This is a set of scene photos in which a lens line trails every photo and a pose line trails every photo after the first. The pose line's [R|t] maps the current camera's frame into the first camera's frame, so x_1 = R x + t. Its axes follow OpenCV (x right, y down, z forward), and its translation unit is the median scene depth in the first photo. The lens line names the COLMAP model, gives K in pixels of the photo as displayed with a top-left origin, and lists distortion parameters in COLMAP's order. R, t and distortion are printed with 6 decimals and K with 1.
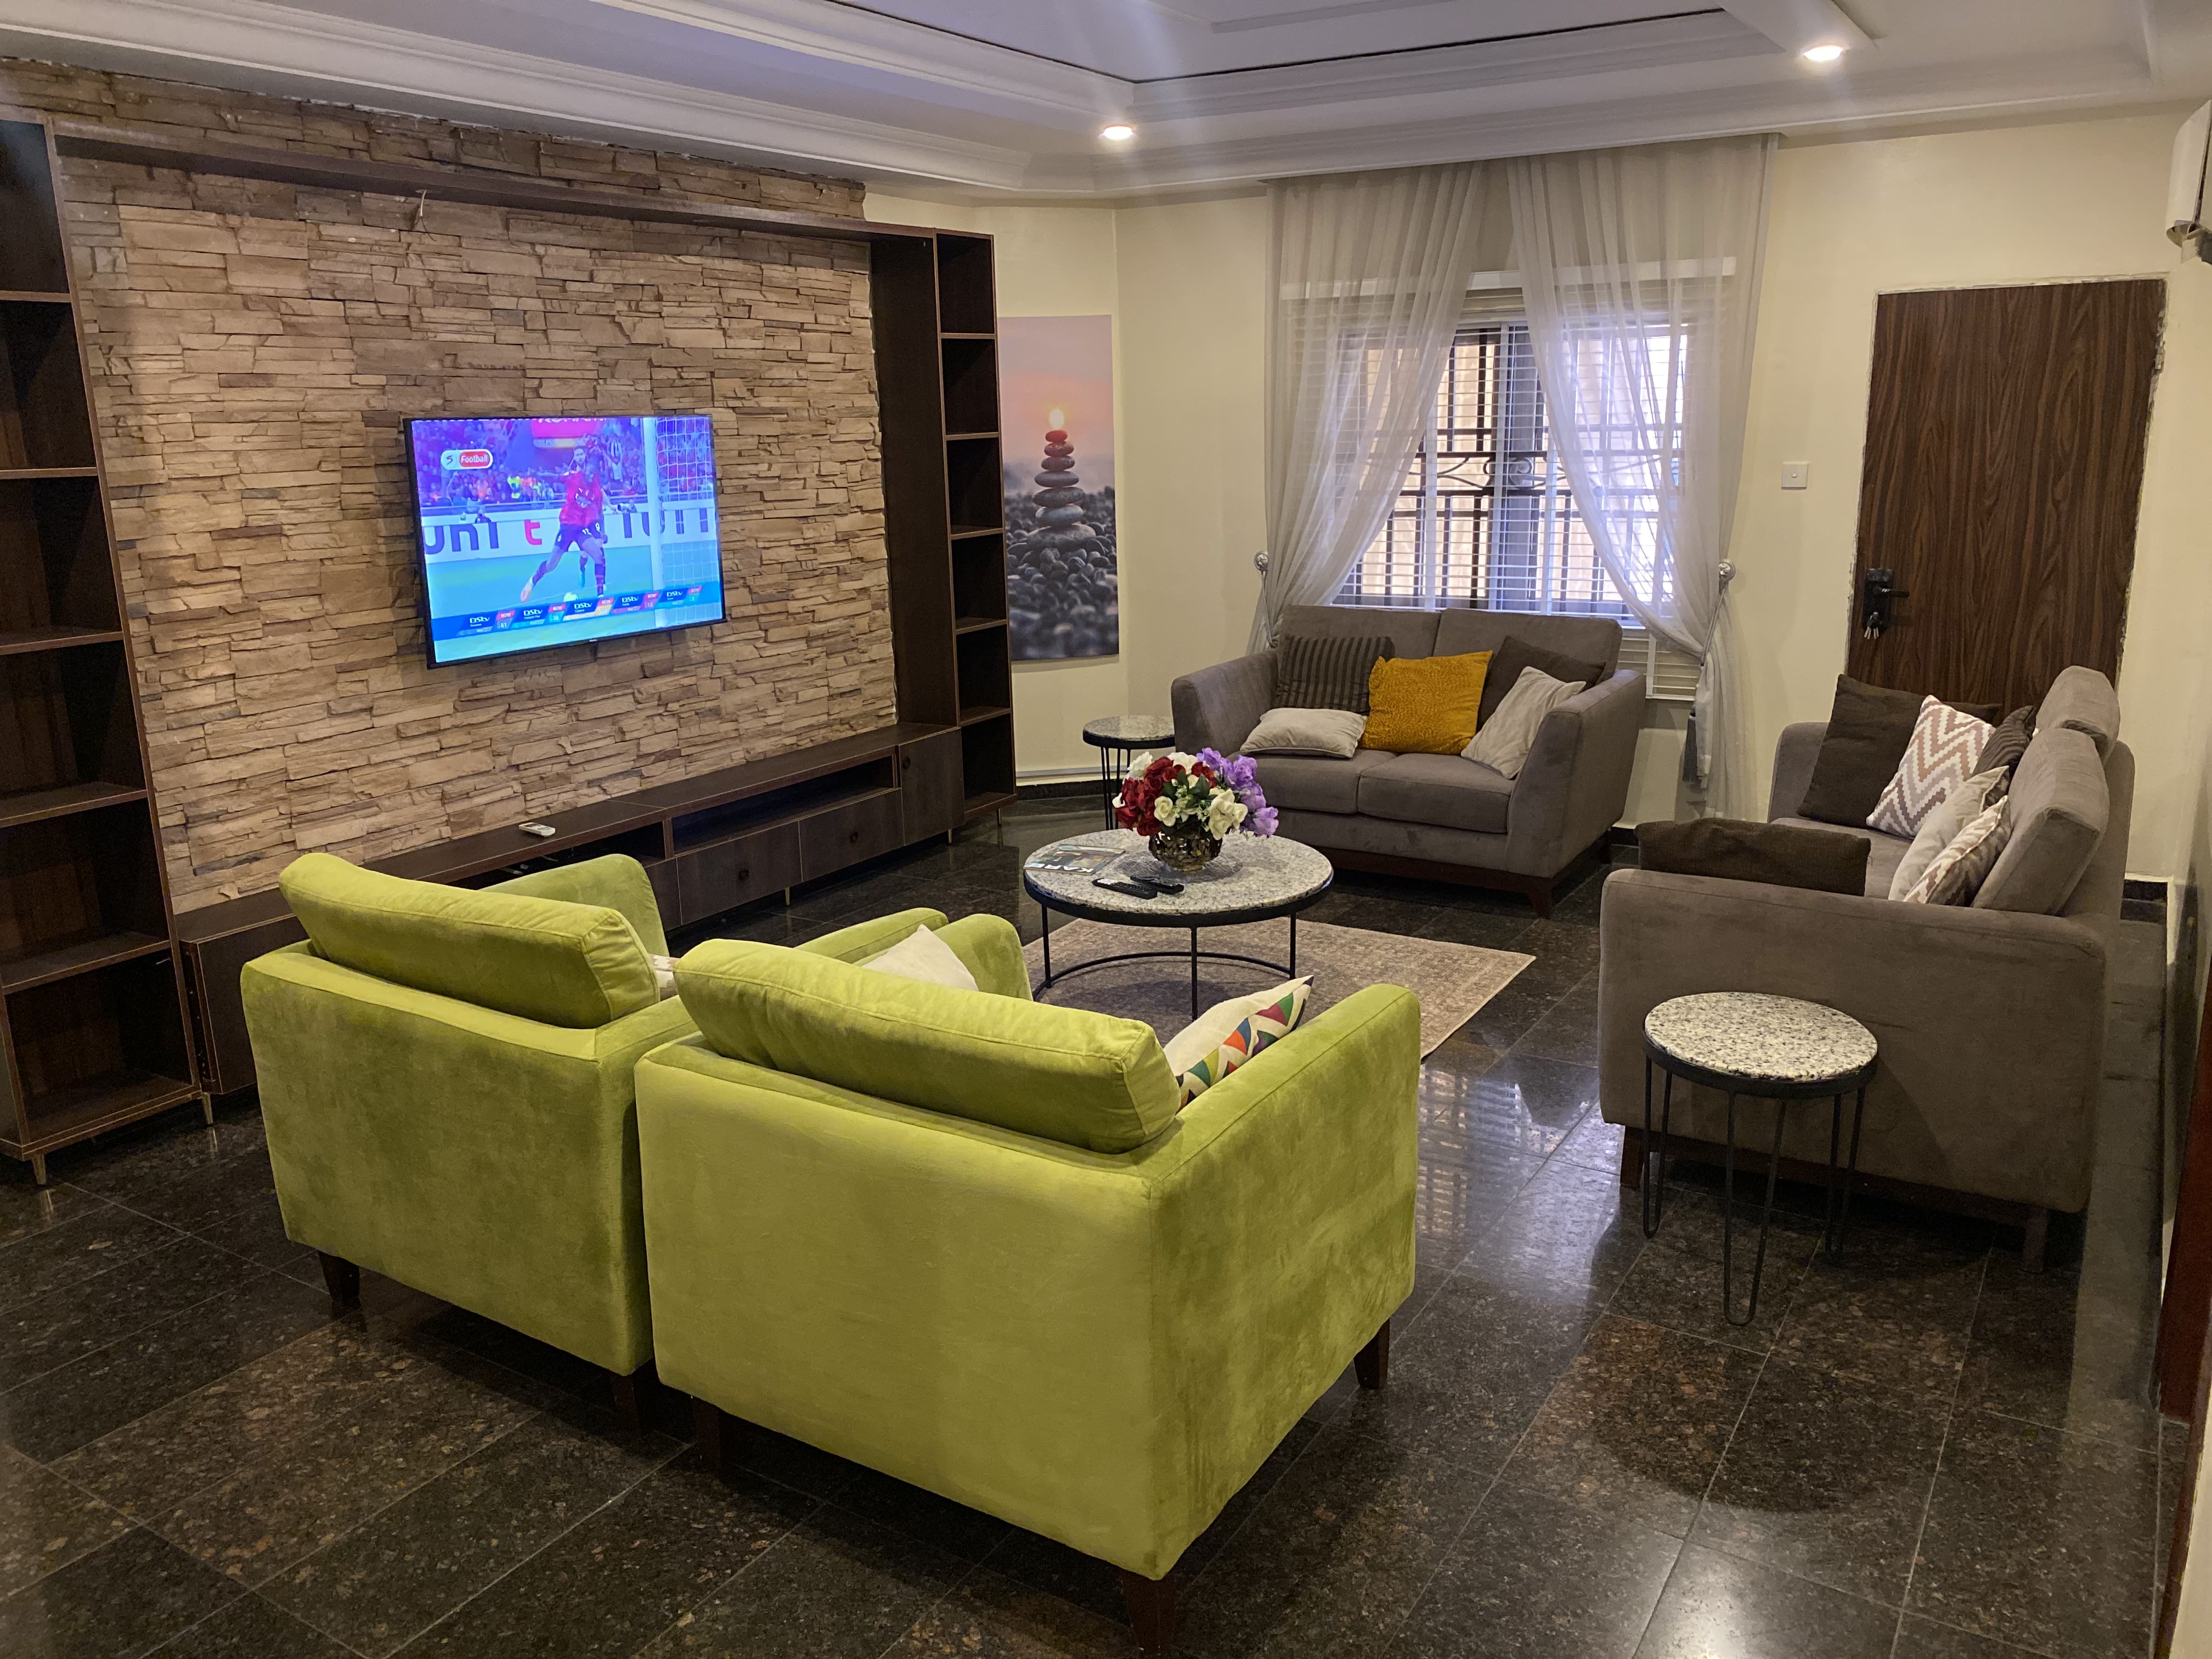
lens RADIAL K [[1693.1, 0, 1092.3], [0, 1693.1, 825.3], [0, 0, 1]] dist [0.042732, -0.054154]
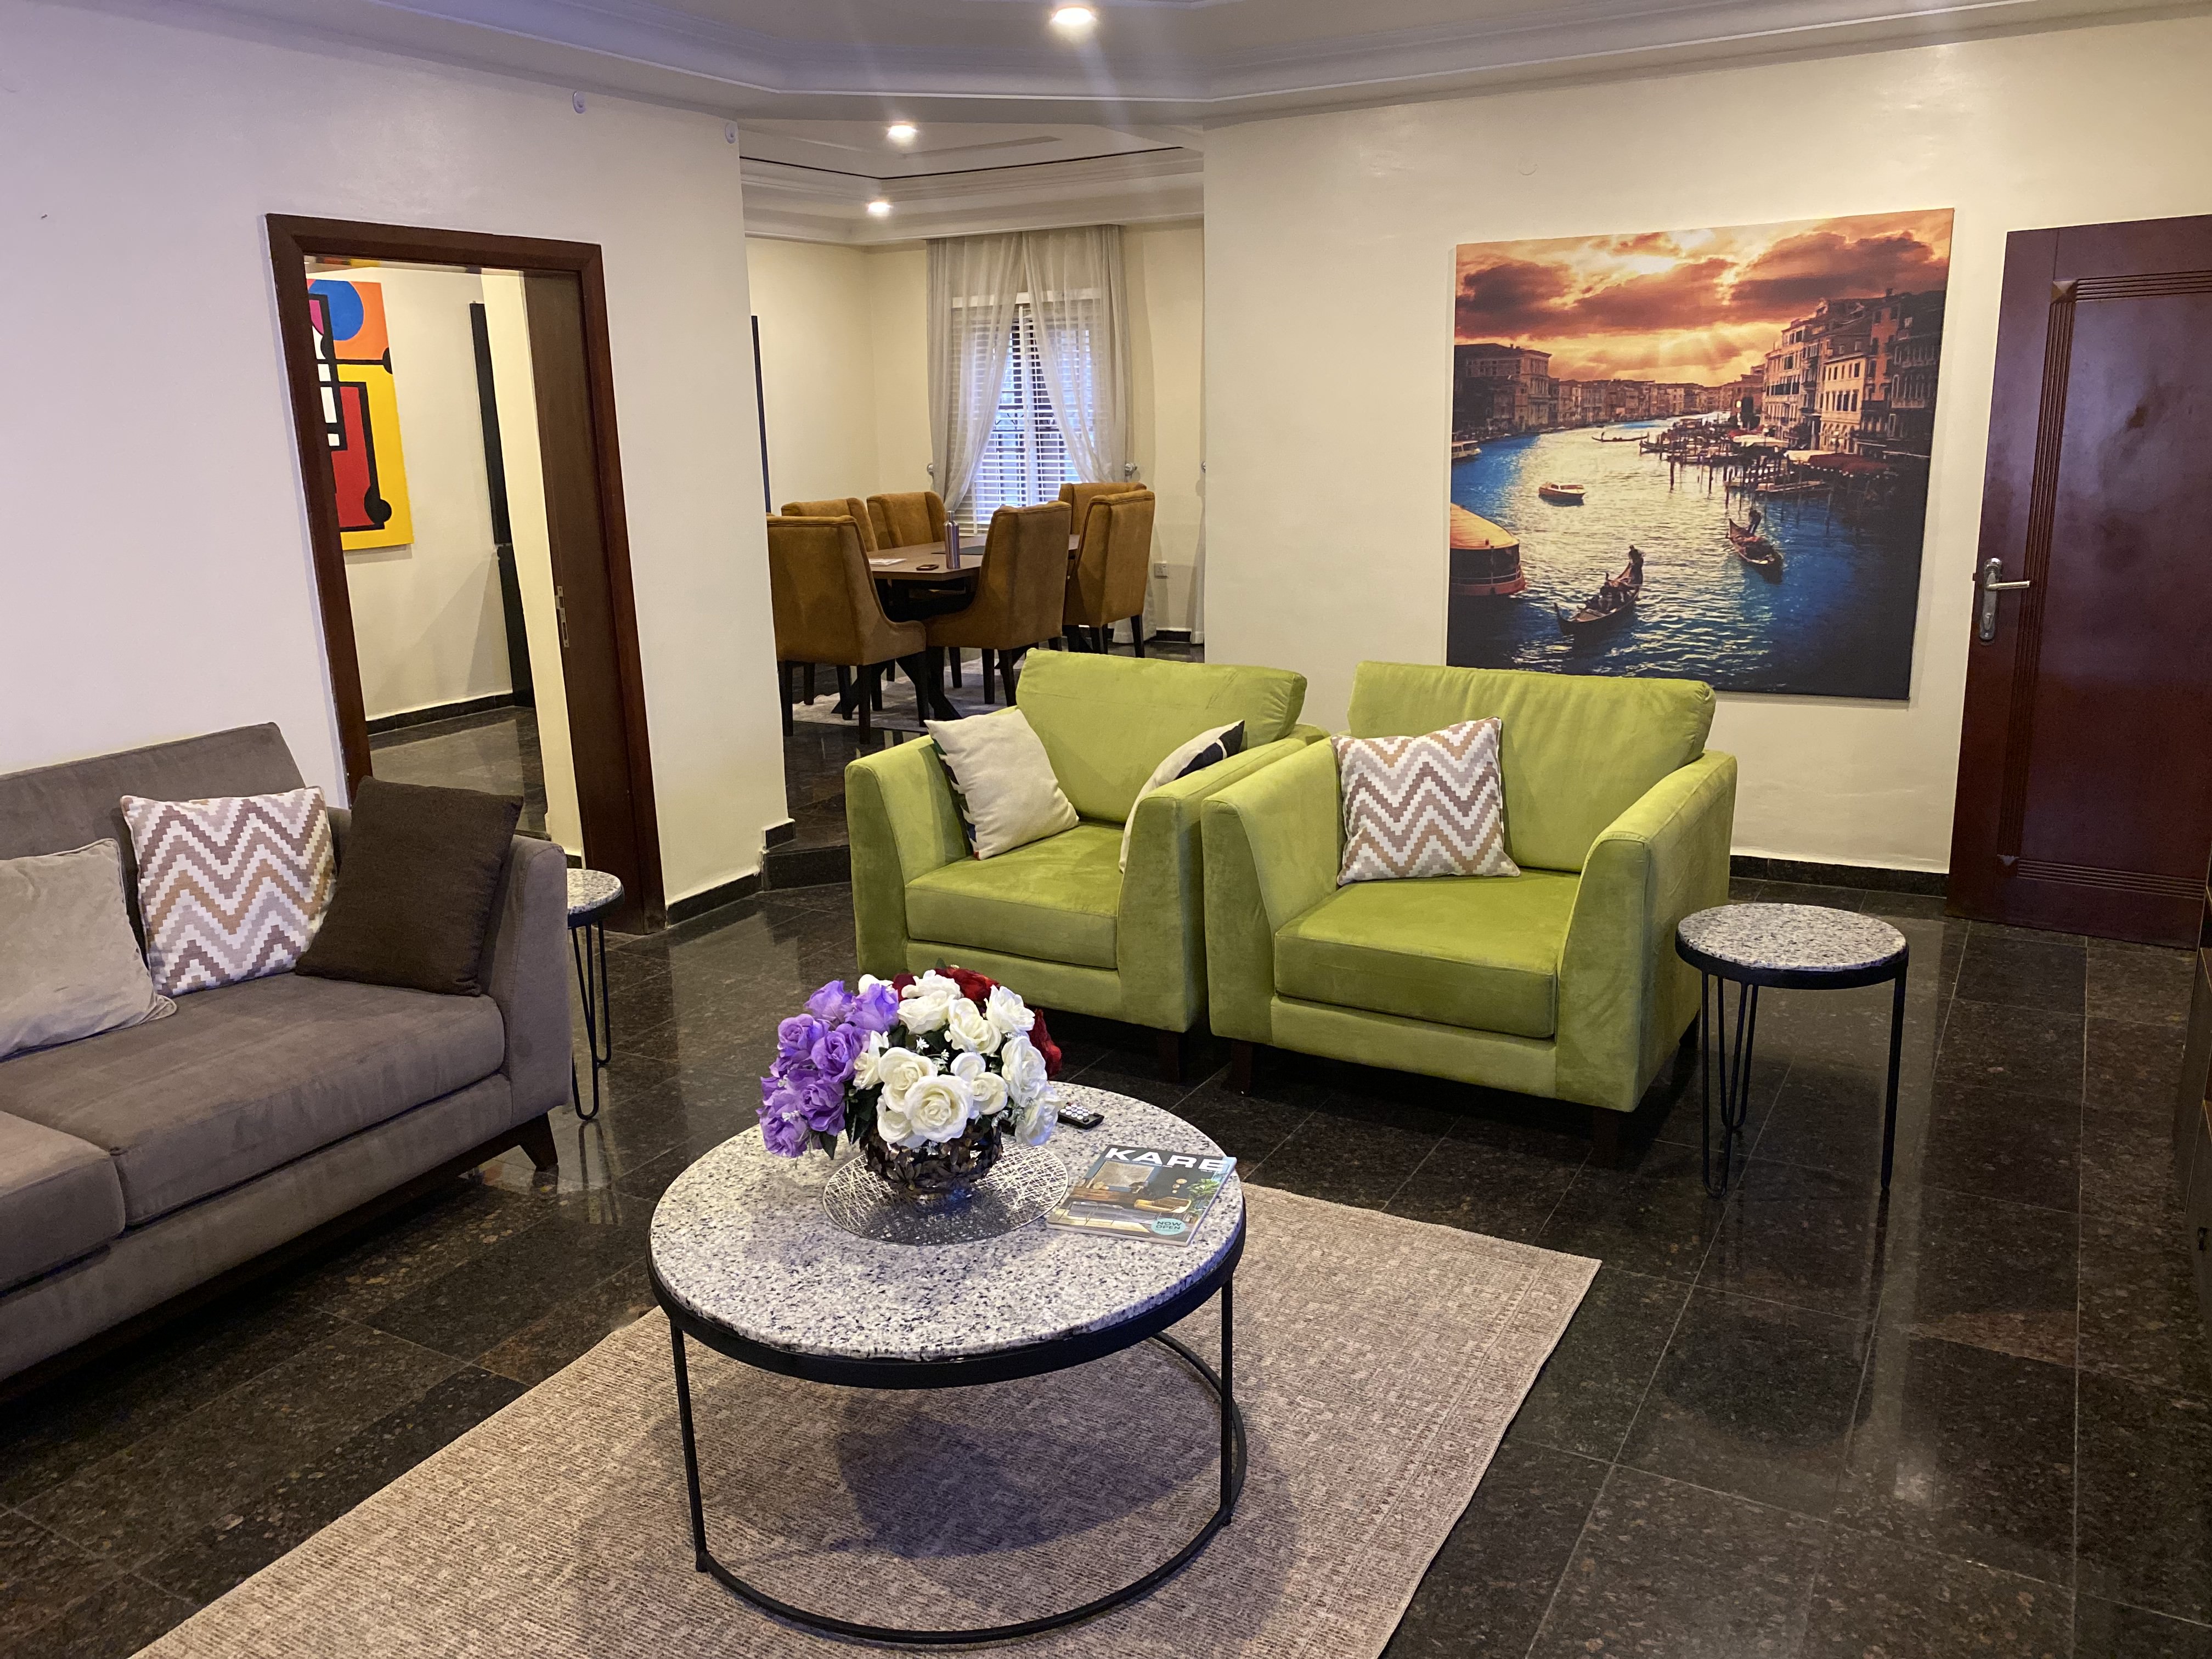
lens RADIAL K [[1682.8, 0, 1106.0], [0, 1682.8, 829.5], [0, 0, 1]] dist [0.067997, -0.113493]
pose [[-0.996887, 0.064359, -0.045552, 0.017757], [0.035543, 0.882486, 0.468994, -0.305881], [0.070383, 0.465915, -0.882026, 1.337387]]
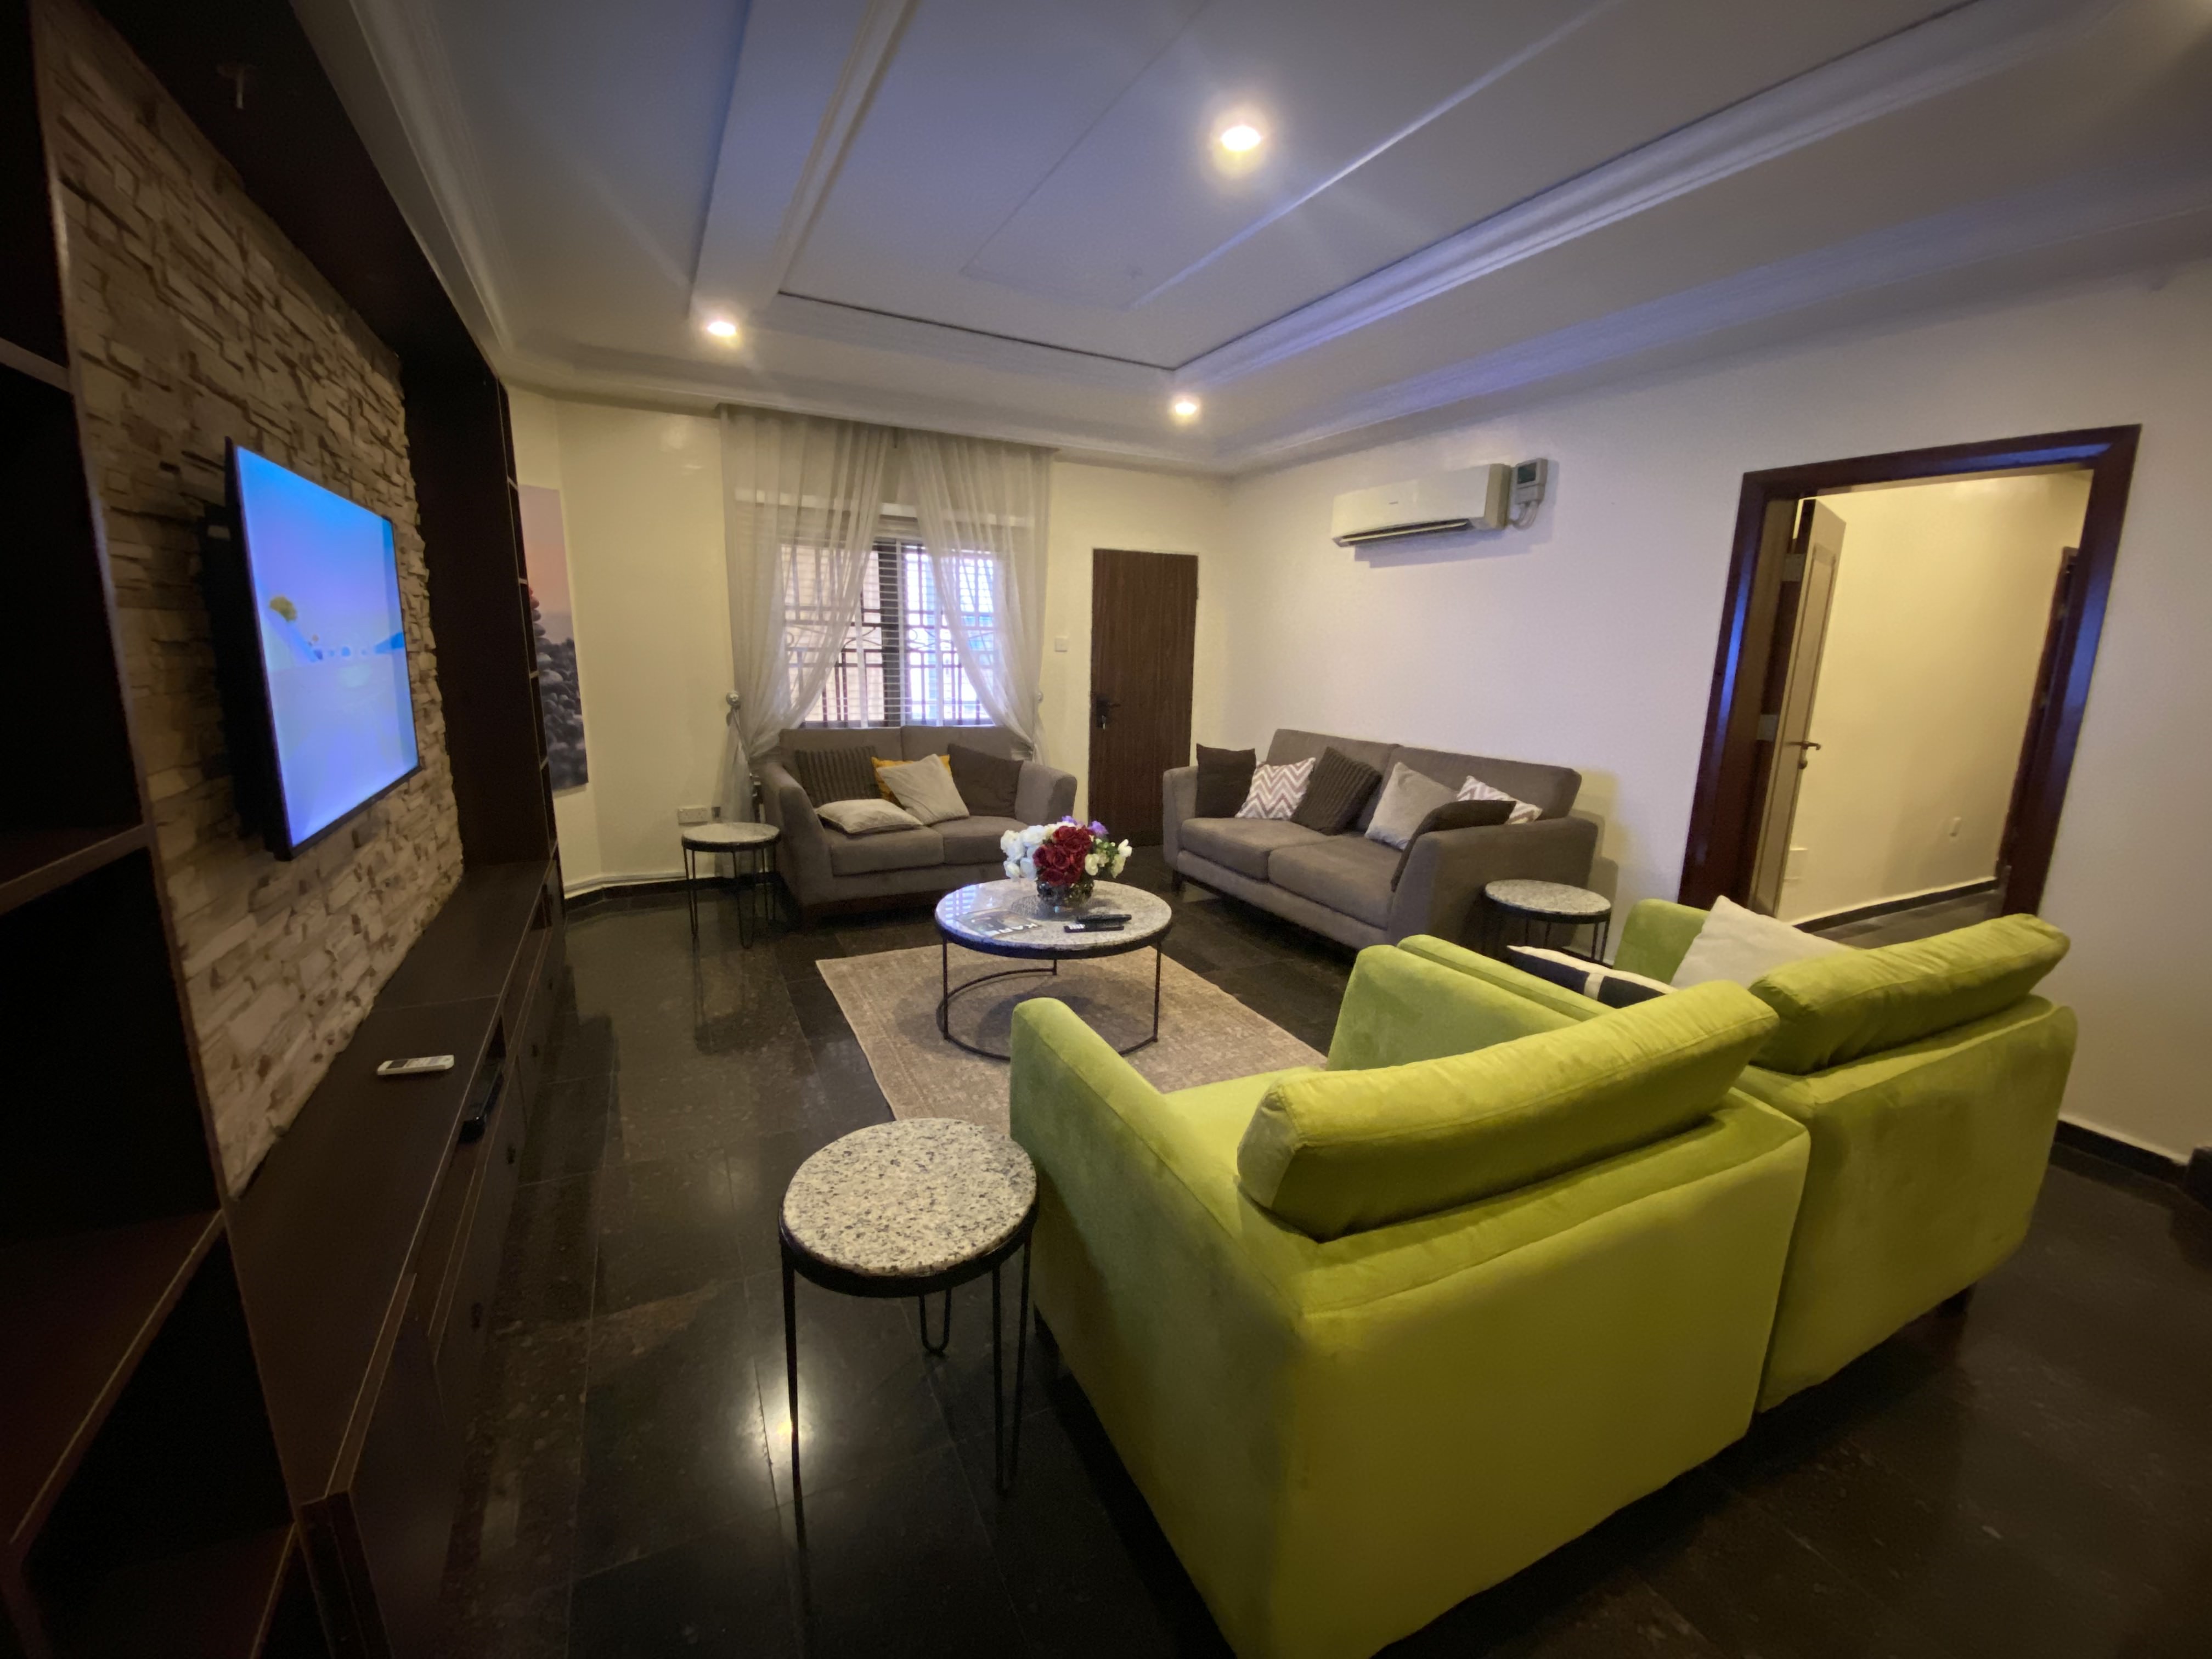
lens RADIAL K [[896.3, 0, 1085.2], [0, 896.3, 830.6], [0, 0, 1]] dist [0.025919, -0.022548]
pose [[0.528414, -0.142217, 0.836991, -0.484390], [0.170526, 0.983557, 0.059463, -0.069266], [-0.831685, 0.111307, 0.543977, 0.560556]]
